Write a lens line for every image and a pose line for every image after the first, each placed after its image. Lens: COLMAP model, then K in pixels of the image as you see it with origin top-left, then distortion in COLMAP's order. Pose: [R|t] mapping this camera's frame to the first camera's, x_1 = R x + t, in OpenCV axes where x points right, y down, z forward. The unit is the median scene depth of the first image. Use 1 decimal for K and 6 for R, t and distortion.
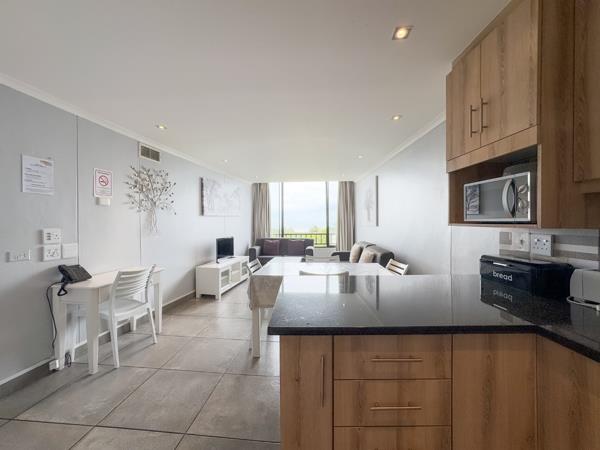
lens RADIAL K [[245.2, 0, 302.5], [0, 245.2, 226.7], [0, 0, 1]] dist [-0.032863, 0.005505]
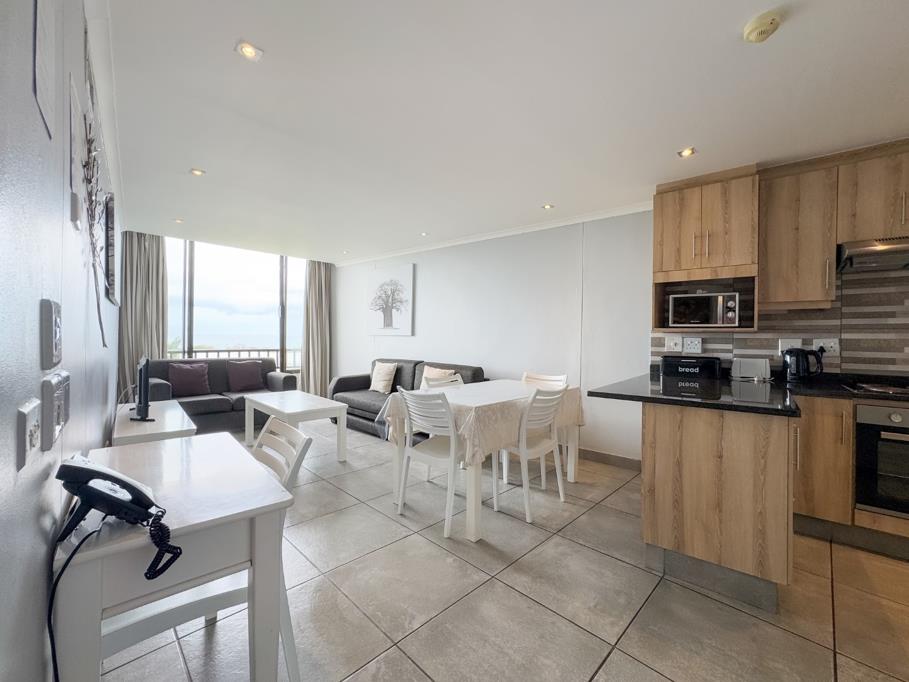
lens RADIAL K [[371.5, 0, 450.5], [0, 371.5, 346.8], [0, 0, 1]] dist [-0.032863, 0.005505]
pose [[0.639240, -0.008616, 0.768959, -0.523334], [-0.001850, 0.999917, 0.012741, 0.020724], [-0.769005, -0.009568, 0.639171, 0.254360]]
